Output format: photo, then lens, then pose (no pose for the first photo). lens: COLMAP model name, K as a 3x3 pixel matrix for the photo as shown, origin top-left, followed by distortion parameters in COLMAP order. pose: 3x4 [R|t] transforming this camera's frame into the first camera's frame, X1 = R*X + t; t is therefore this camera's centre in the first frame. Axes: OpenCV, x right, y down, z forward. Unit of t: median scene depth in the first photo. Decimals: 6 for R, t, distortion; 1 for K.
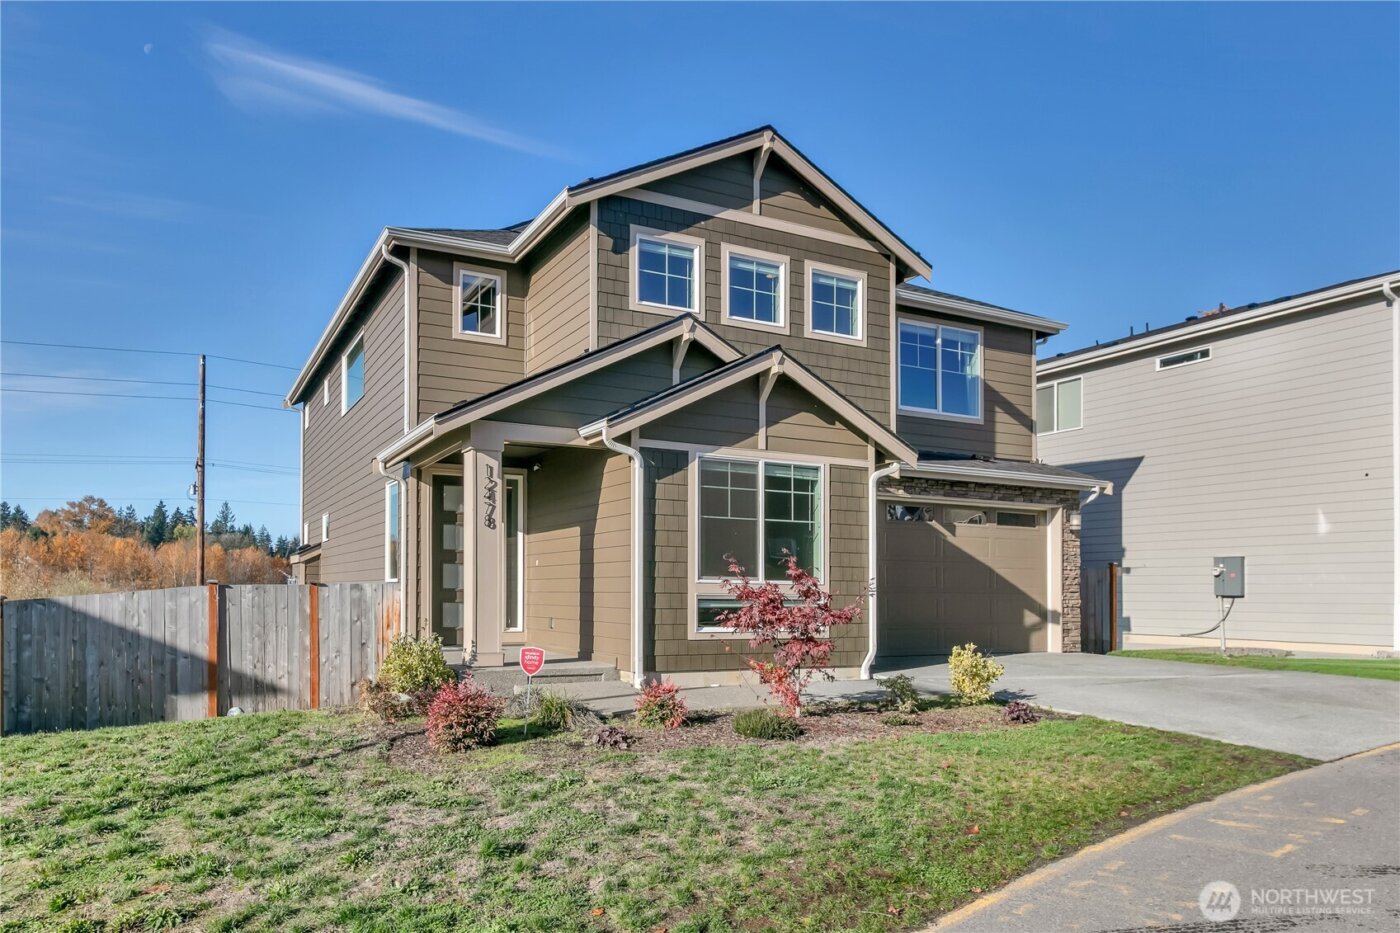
lens RADIAL K [[967.2, 0, 700.0], [0, 967.2, 466.5], [0, 0, 1]] dist [-0.001646, -0.002199]
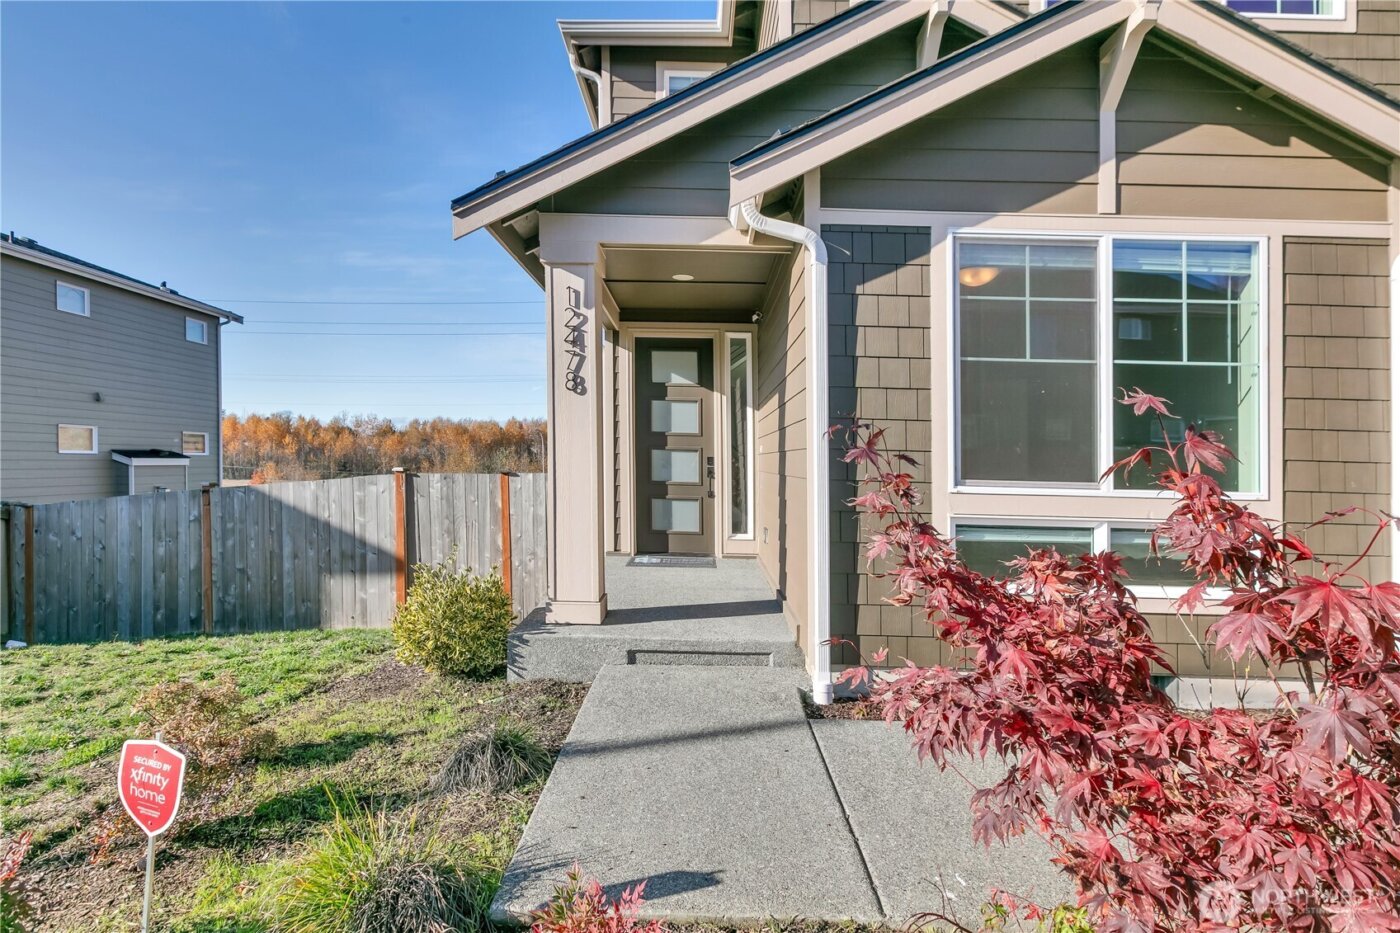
lens RADIAL K [[713.4, 0, 700.7], [0, 713.4, 429.3], [0, 0, 1]] dist [0.001718, 0.000371]
pose [[0.879830, -0.010412, -0.475175, 0.053257], [0.047221, 0.996728, 0.065594, 0.054387], [0.472937, -0.080149, 0.877443, 0.581352]]
